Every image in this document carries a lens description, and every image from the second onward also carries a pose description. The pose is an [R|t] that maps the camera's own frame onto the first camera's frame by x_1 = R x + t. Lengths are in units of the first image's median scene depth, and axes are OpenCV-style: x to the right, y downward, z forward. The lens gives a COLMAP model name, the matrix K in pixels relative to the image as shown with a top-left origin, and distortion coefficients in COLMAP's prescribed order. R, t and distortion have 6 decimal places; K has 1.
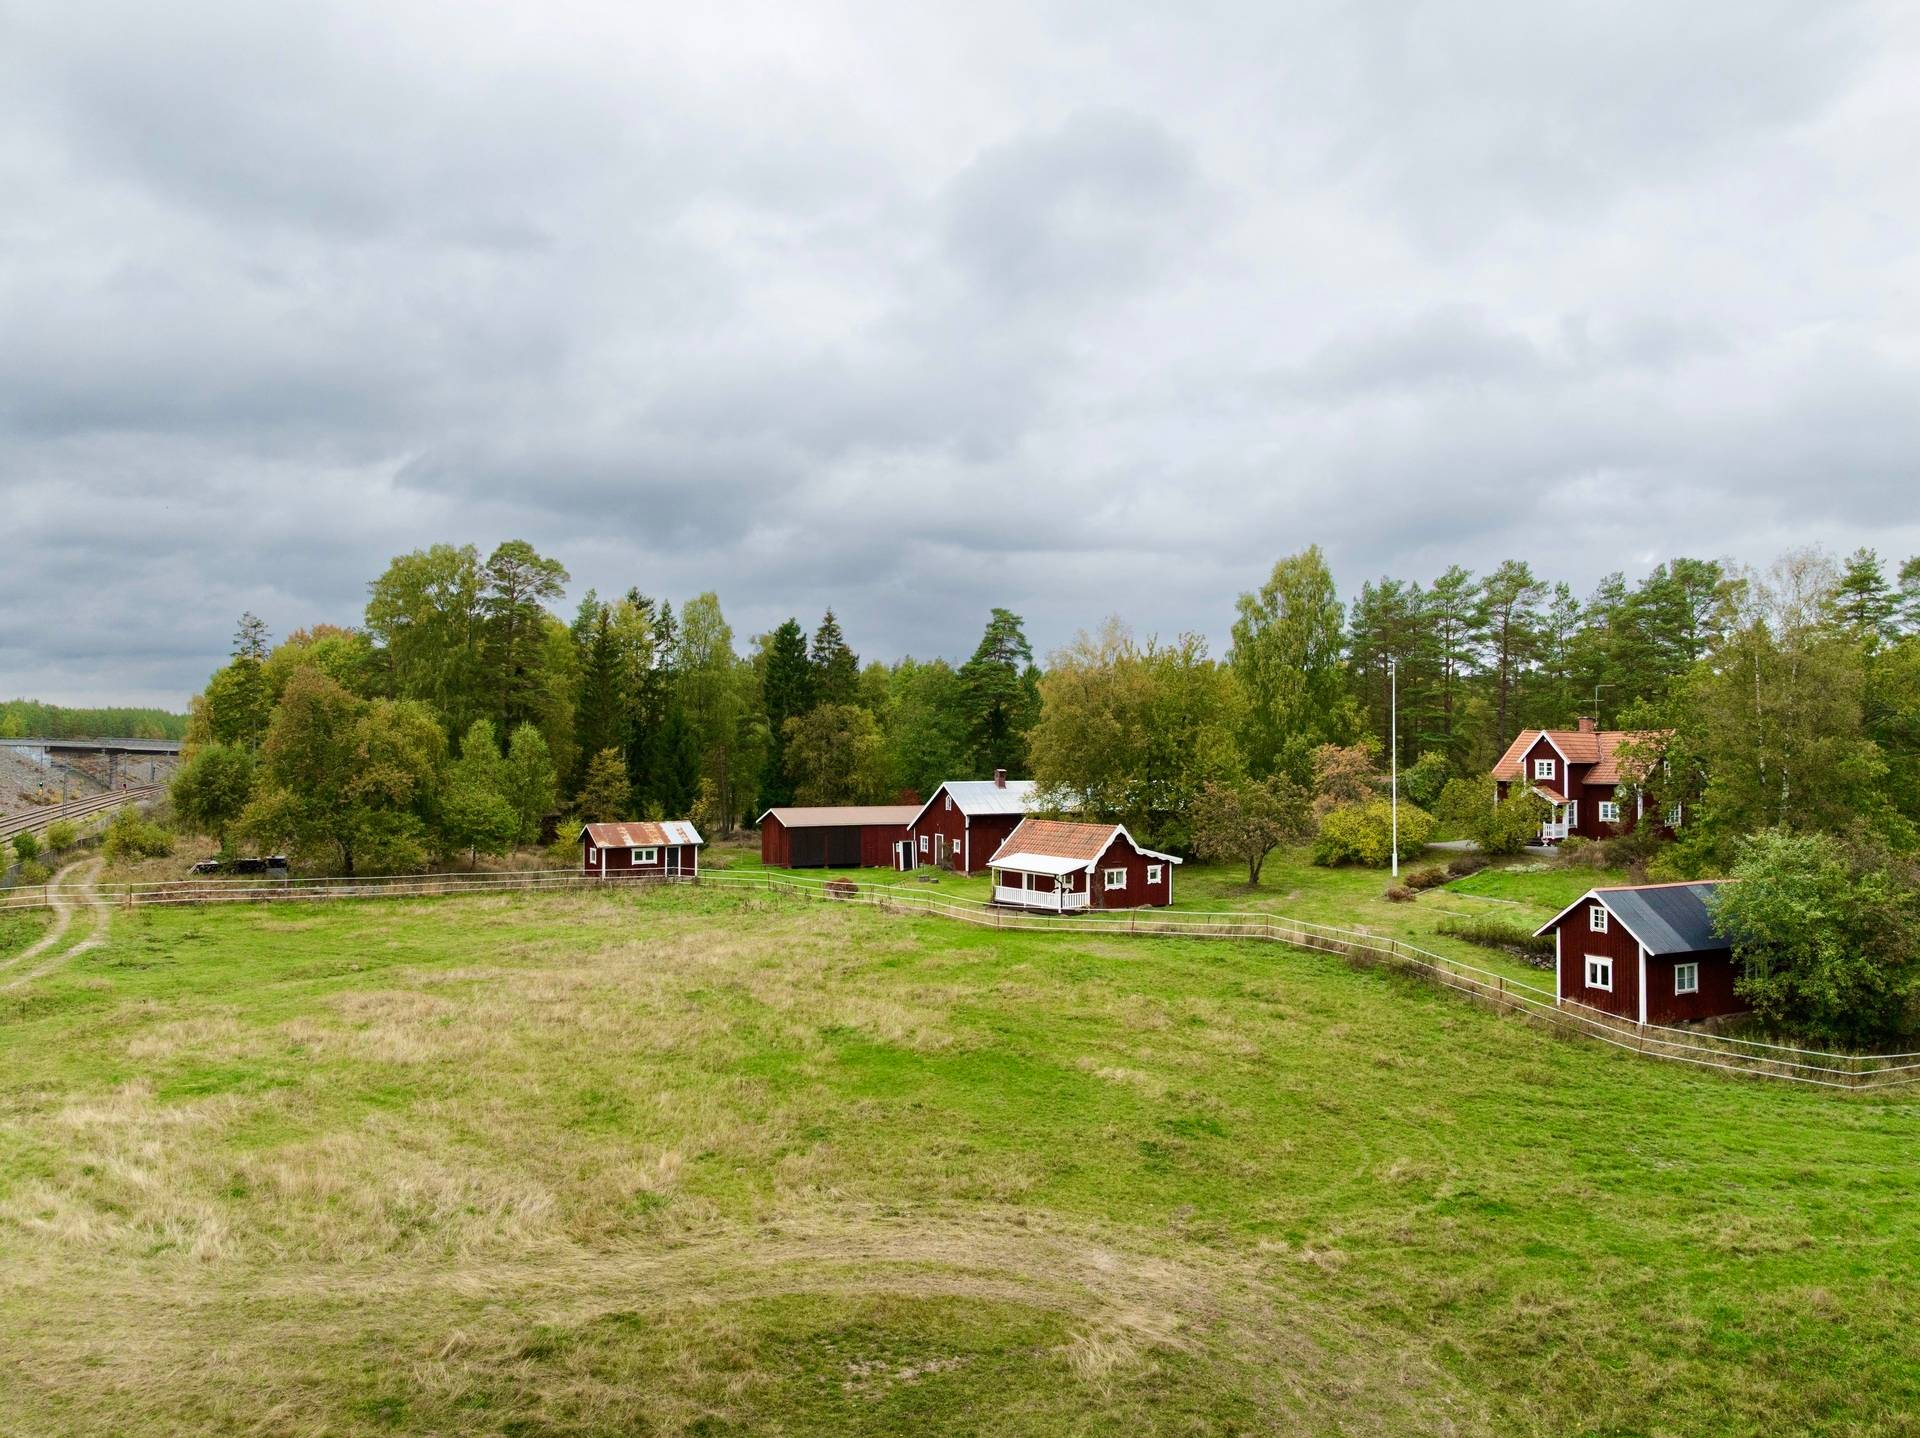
lens RADIAL K [[1342.7, 0, 960.0], [0, 1342.7, 719.0], [0, 0, 1]] dist [-0.044749, 0.000678]
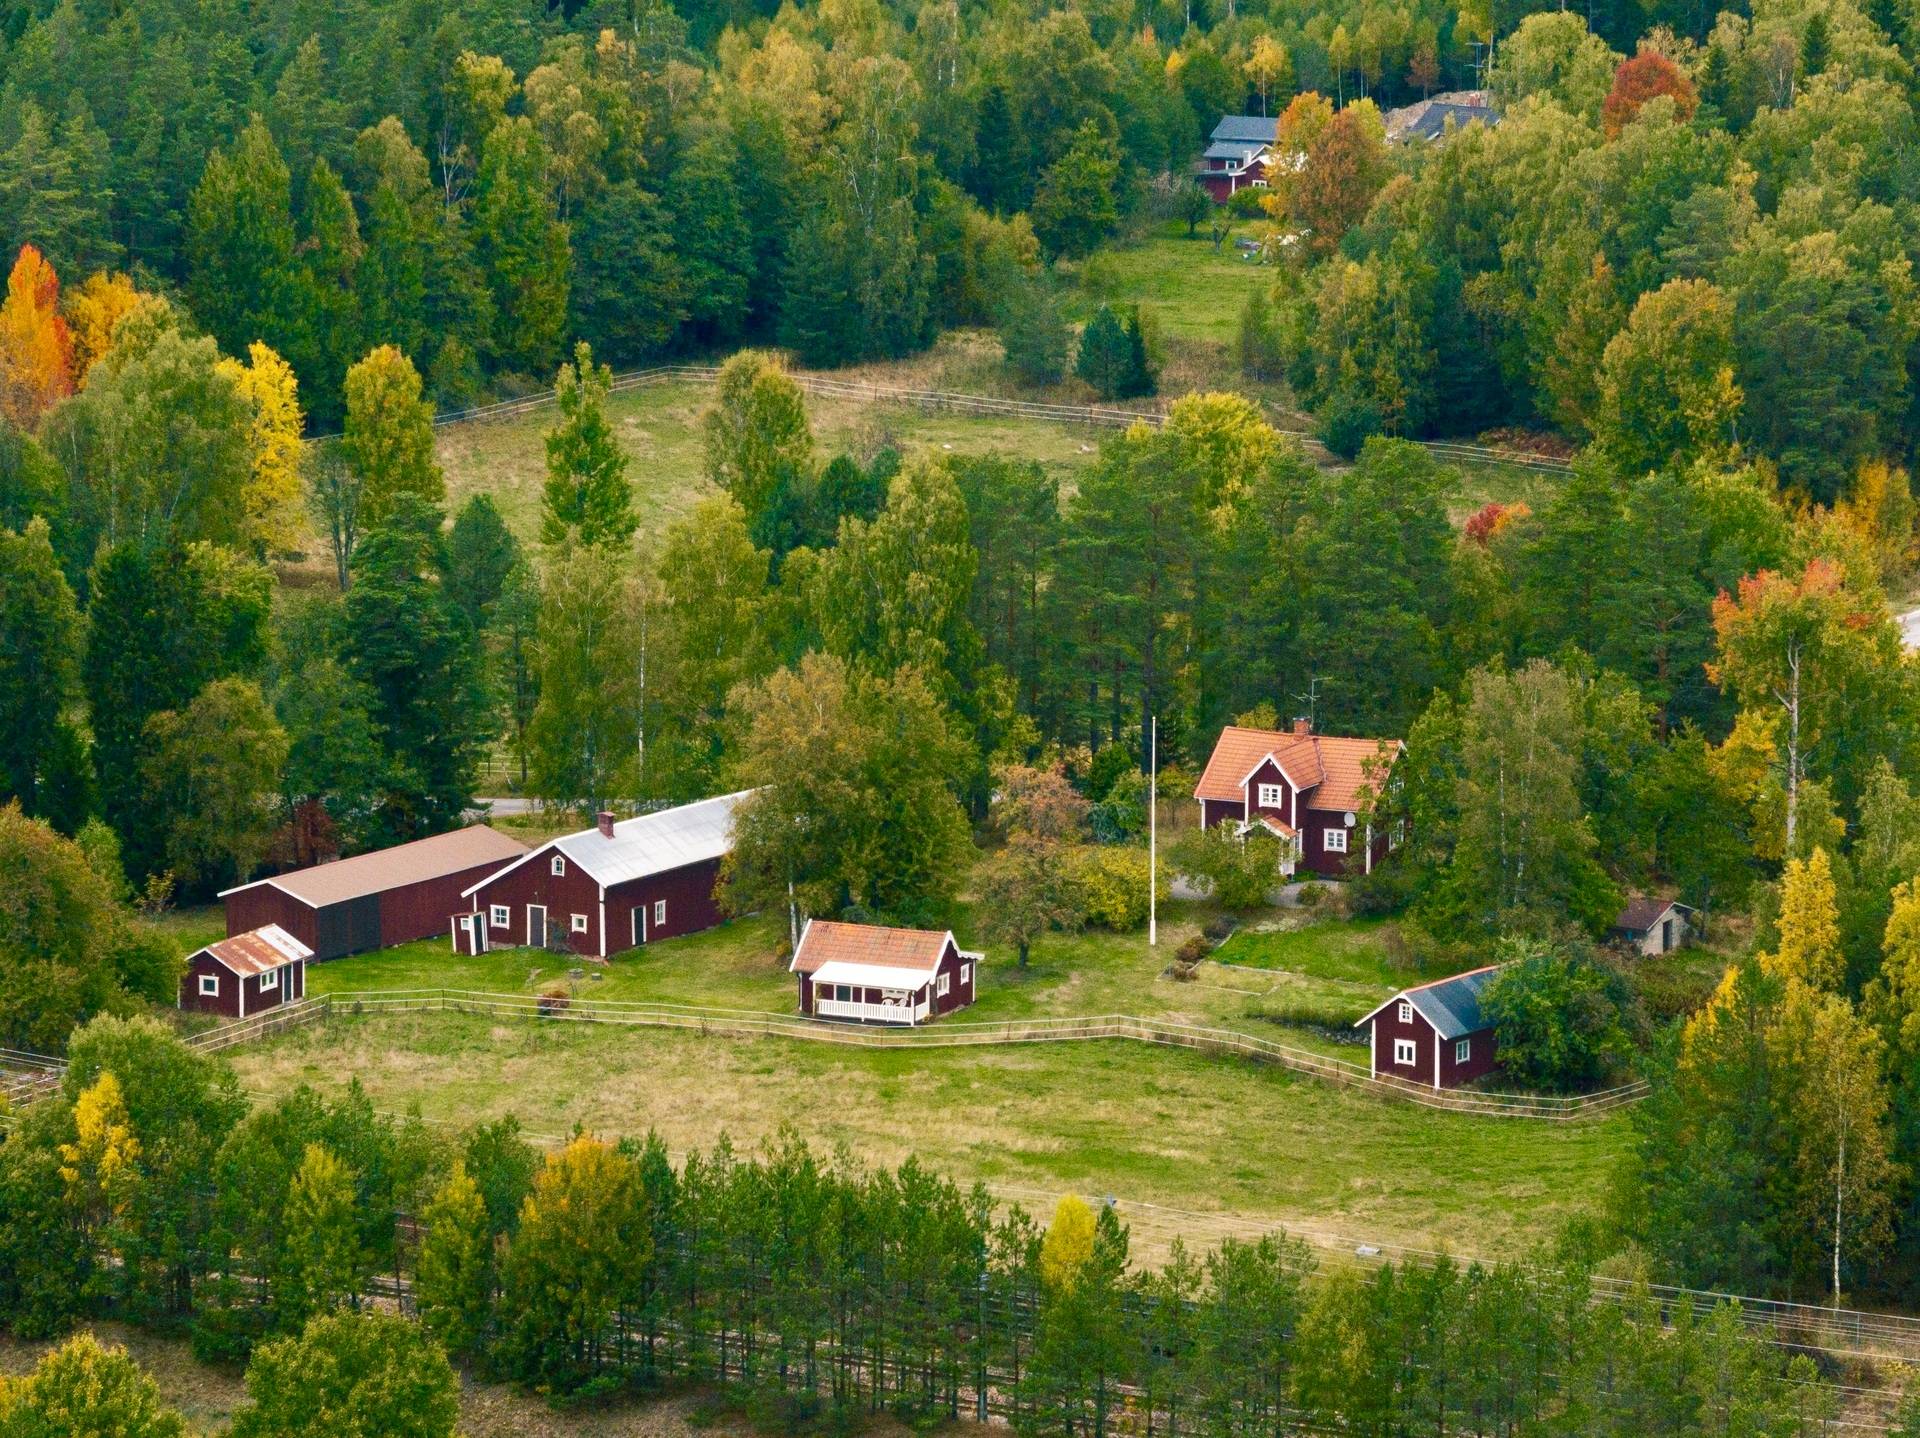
lens RADIAL K [[9668.6, 0, 960.0], [0, 9668.6, 719.0], [0, 0, 1]] dist [-0.209012, -6.237384]
pose [[0.861903, -0.081206, 0.500529, -2.678193], [-0.015794, 0.982315, 0.186567, -1.098057], [-0.506827, -0.168708, 0.845378, -3.916577]]
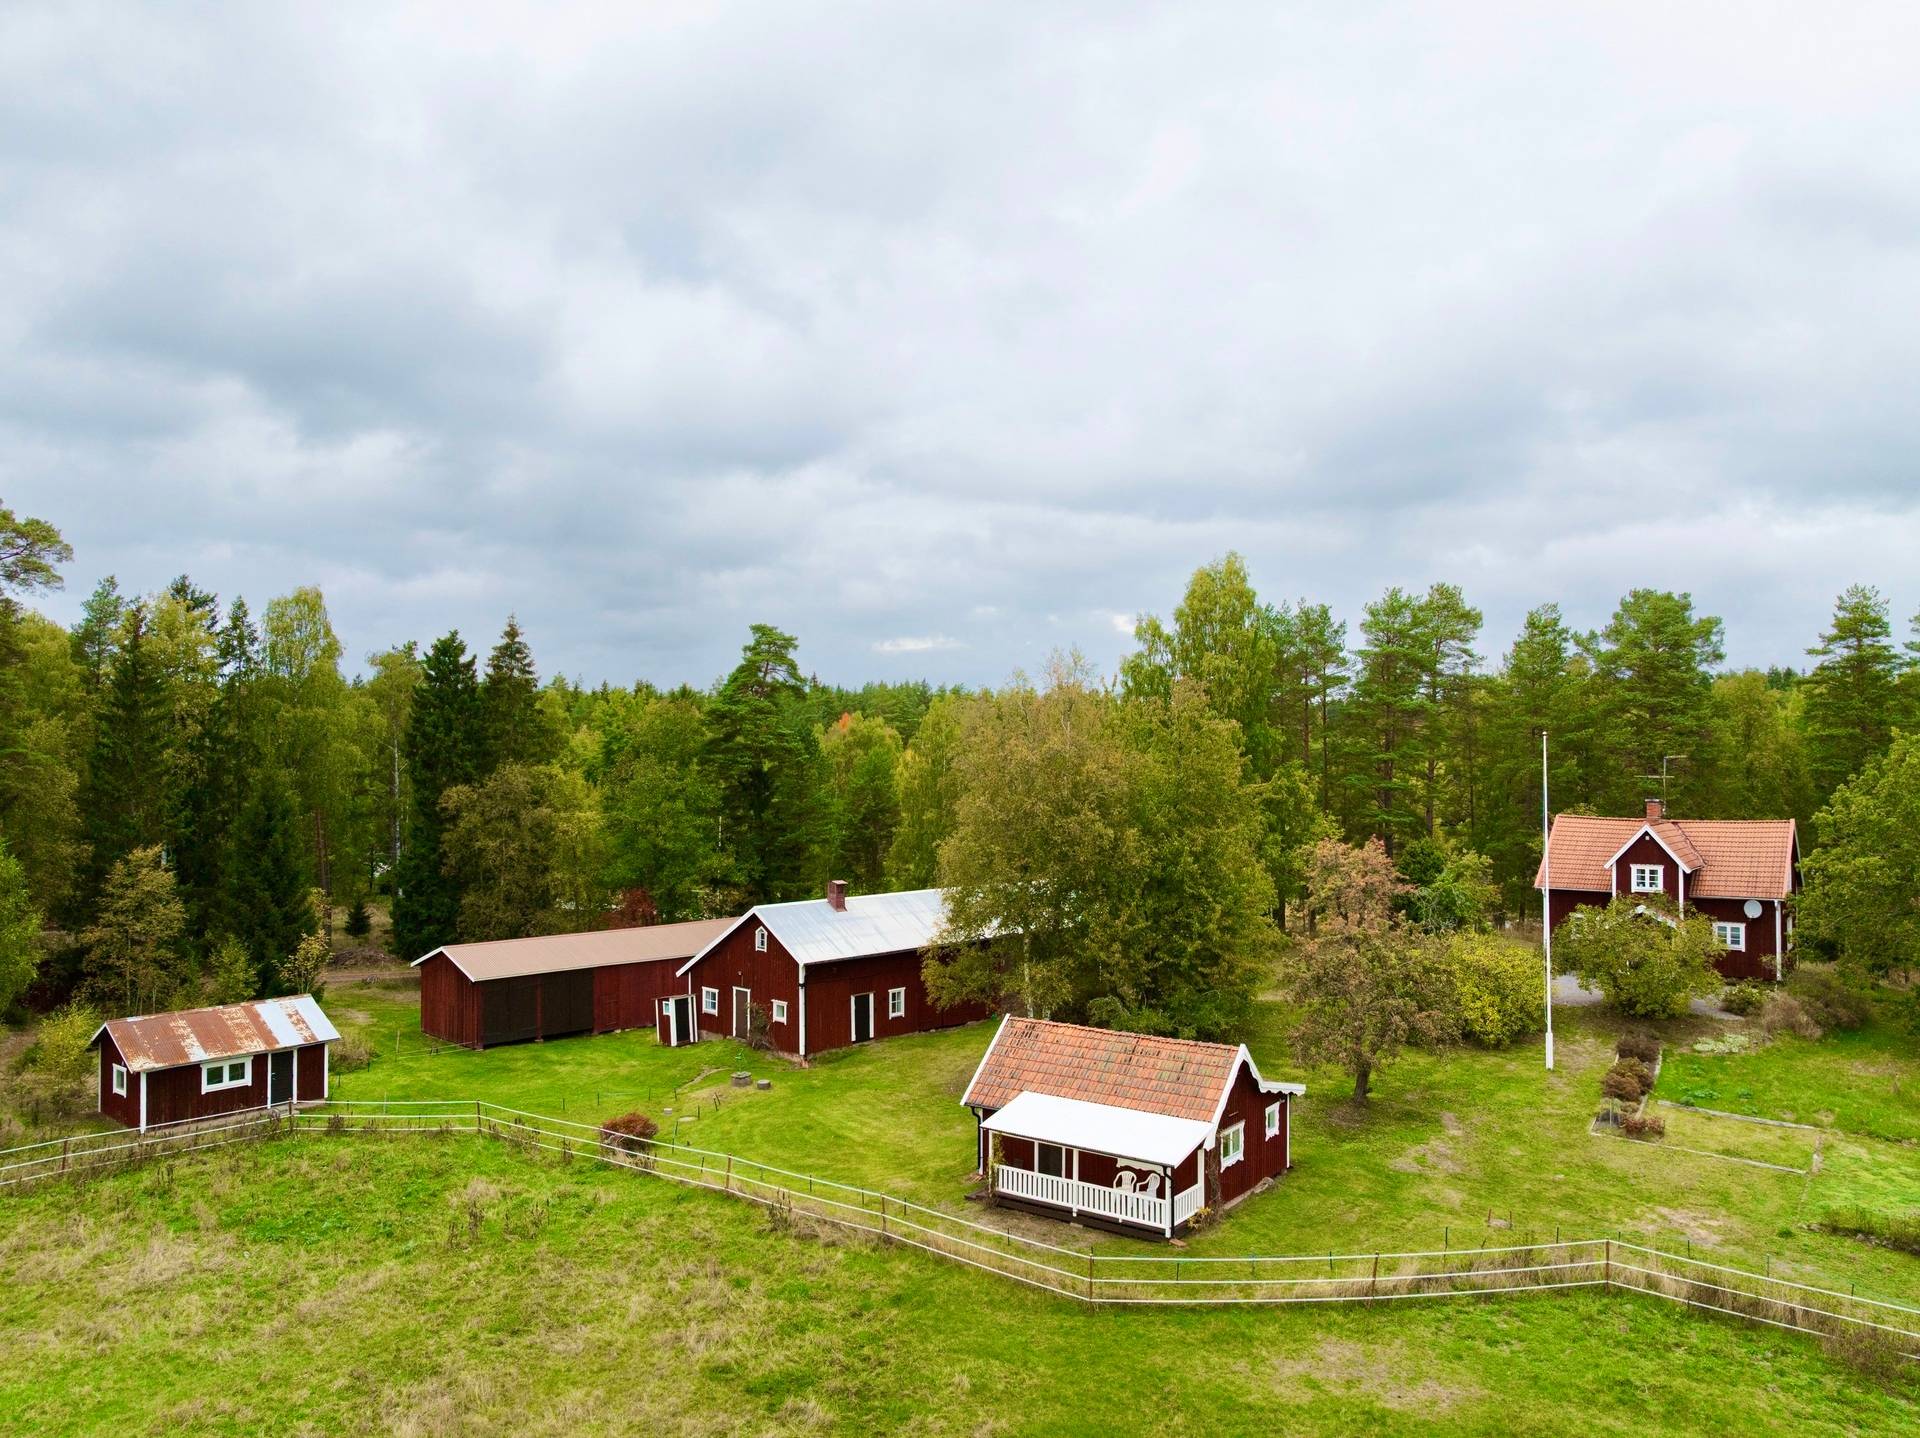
lens RADIAL K [[1342.7, 0, 960.0], [0, 1342.7, 719.0], [0, 0, 1]] dist [-0.044749, 0.000678]
pose [[0.951227, 0.006861, 0.308416, -0.119628], [-0.004371, 0.999952, -0.008763, -0.036586], [-0.308462, 0.006988, 0.951211, 0.403199]]
